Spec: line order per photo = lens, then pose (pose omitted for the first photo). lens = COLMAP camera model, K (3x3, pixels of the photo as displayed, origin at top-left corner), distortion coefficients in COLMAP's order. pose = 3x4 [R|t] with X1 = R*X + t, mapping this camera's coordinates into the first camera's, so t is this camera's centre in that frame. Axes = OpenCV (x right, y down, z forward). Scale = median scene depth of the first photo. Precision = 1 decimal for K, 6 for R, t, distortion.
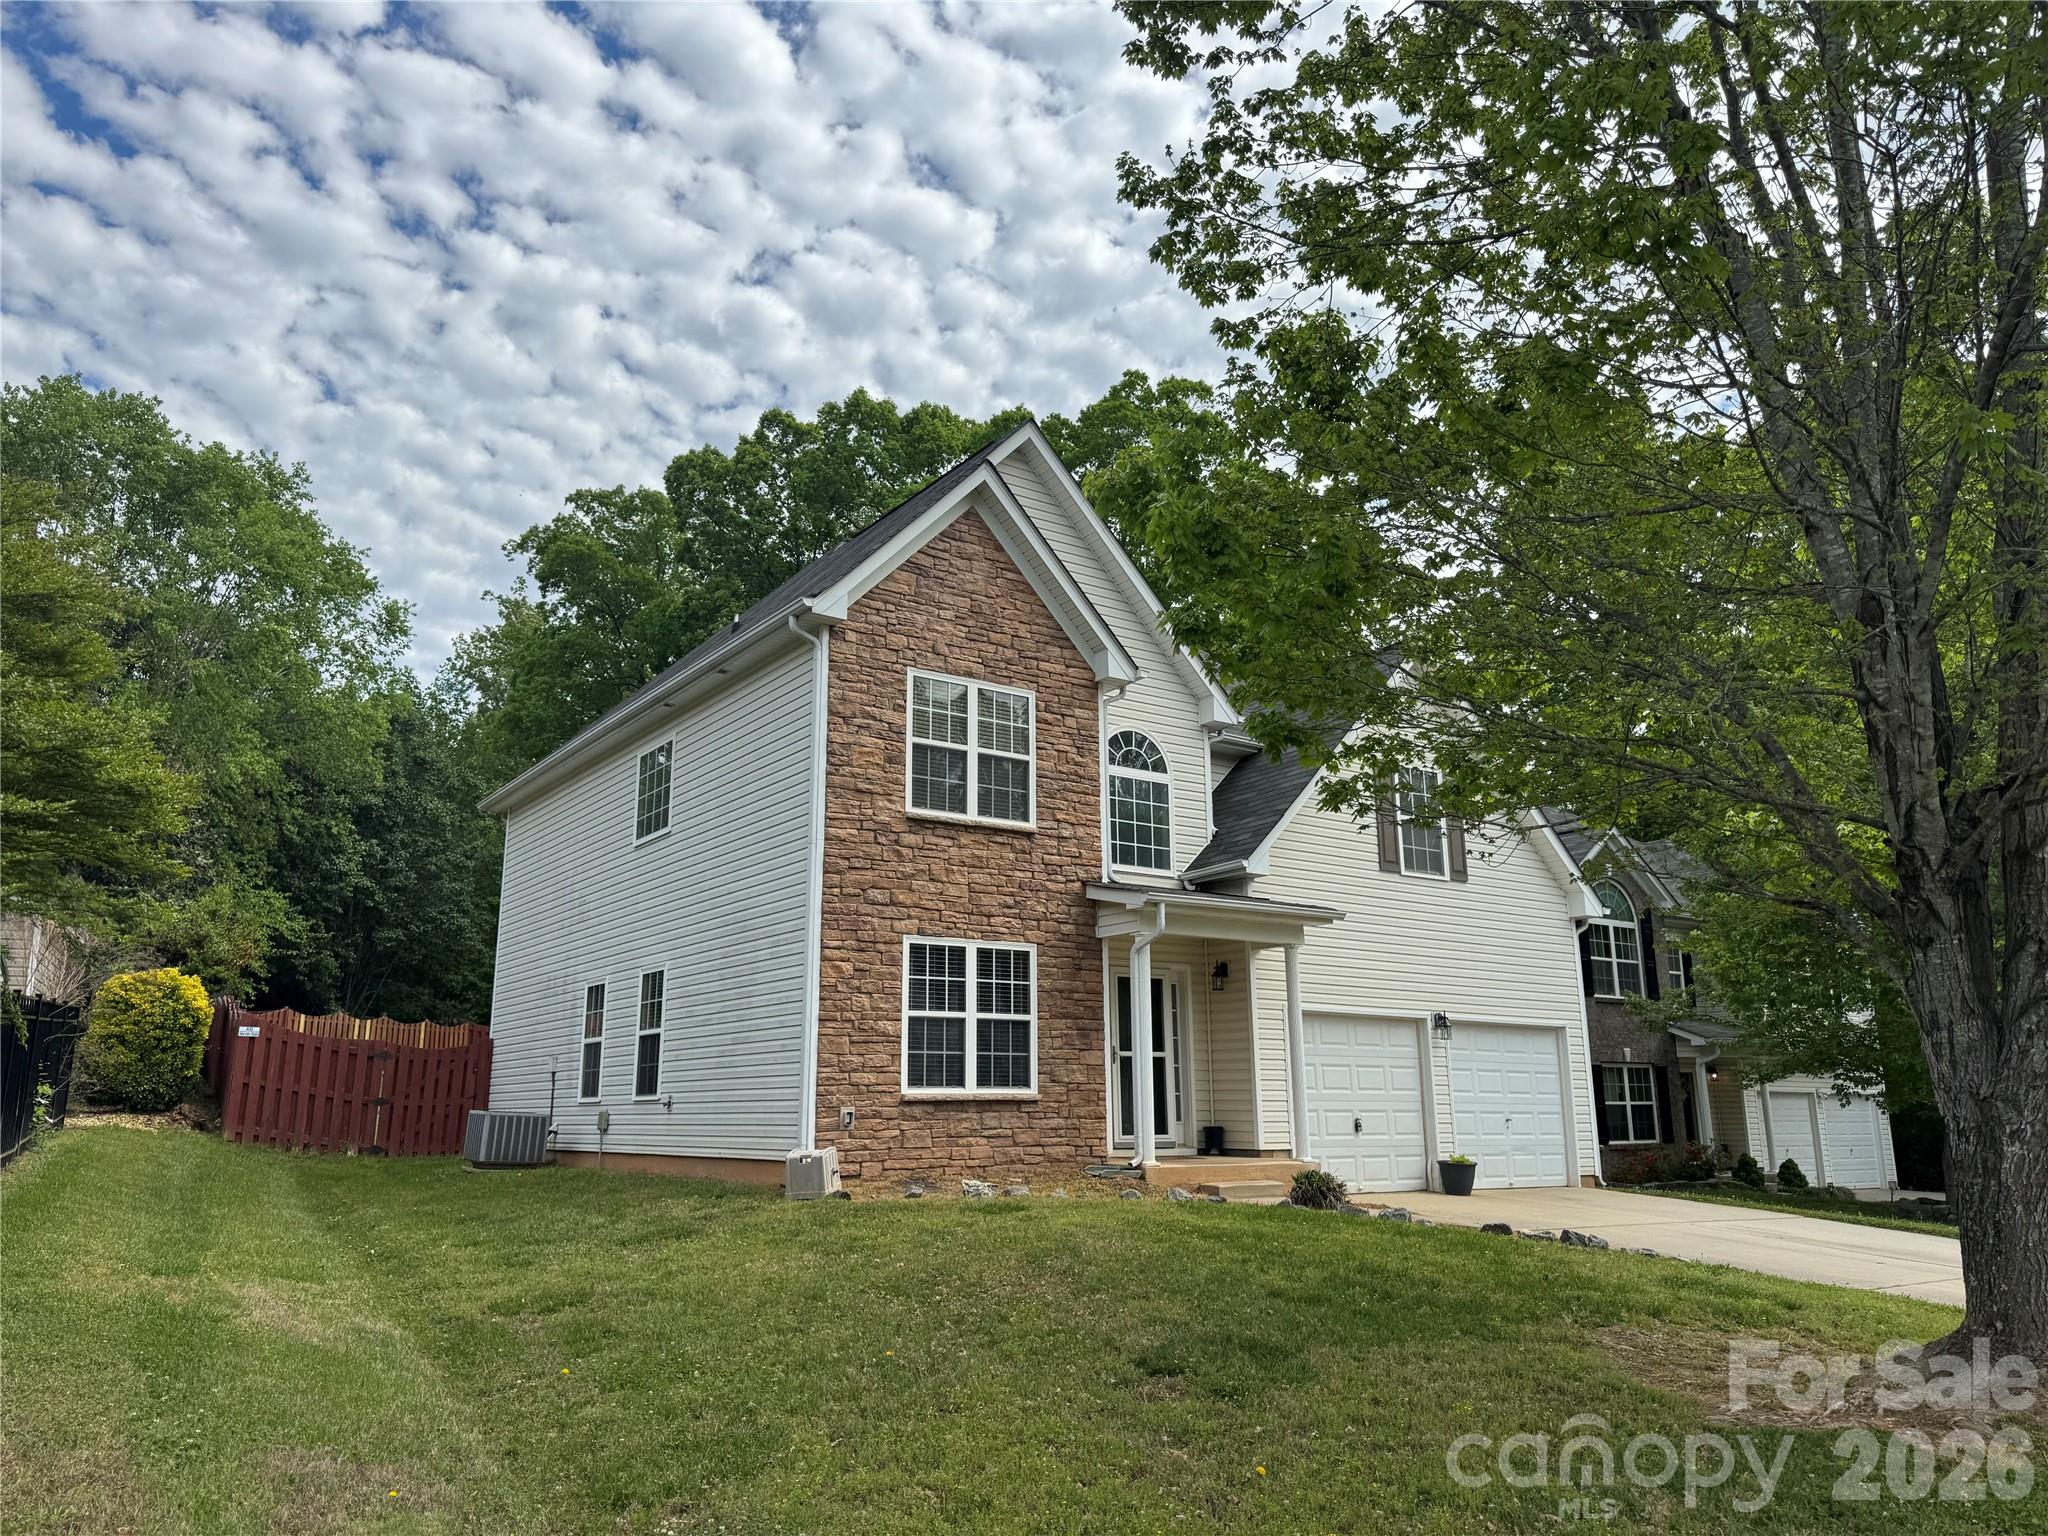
lens RADIAL K [[1436.9, 0, 1021.4], [0, 1436.9, 756.9], [0, 0, 1]] dist [0.073230, -0.001231]
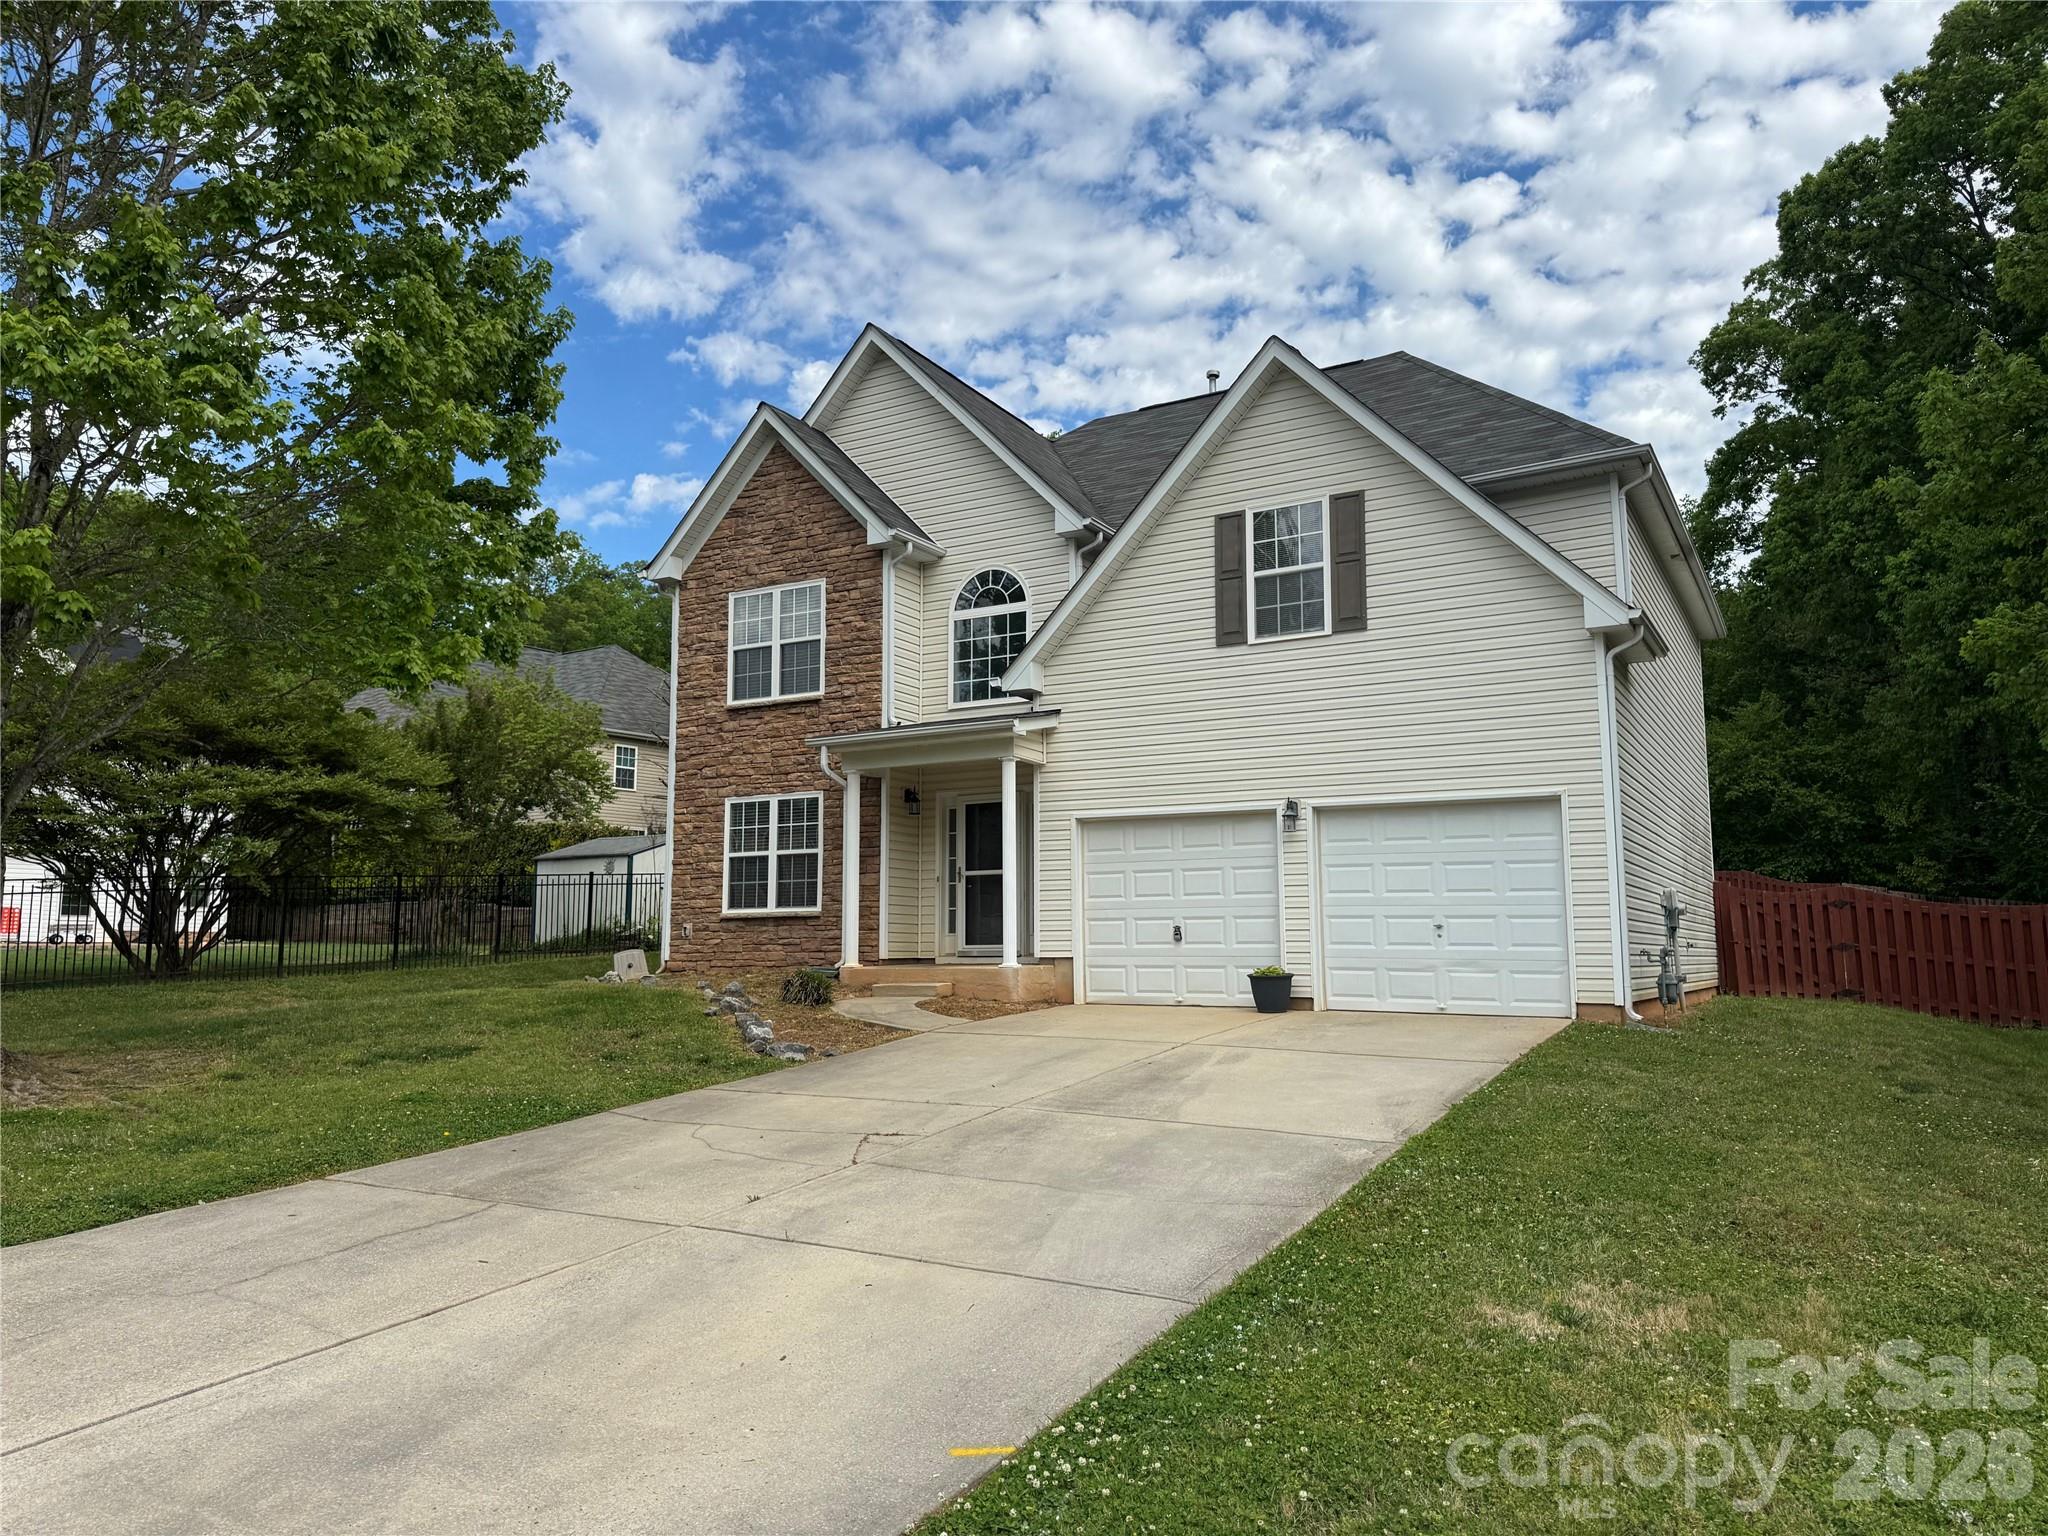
lens RADIAL K [[1436.9, 0, 1023.7], [0, 1436.9, 774.2], [0, 0, 1]] dist [0.073230, -0.001231]
pose [[0.429600, -0.111977, -0.896049, 1.202886], [0.214214, 0.976595, -0.019341, 0.181850], [0.877243, -0.183638, 0.443533, 0.634571]]
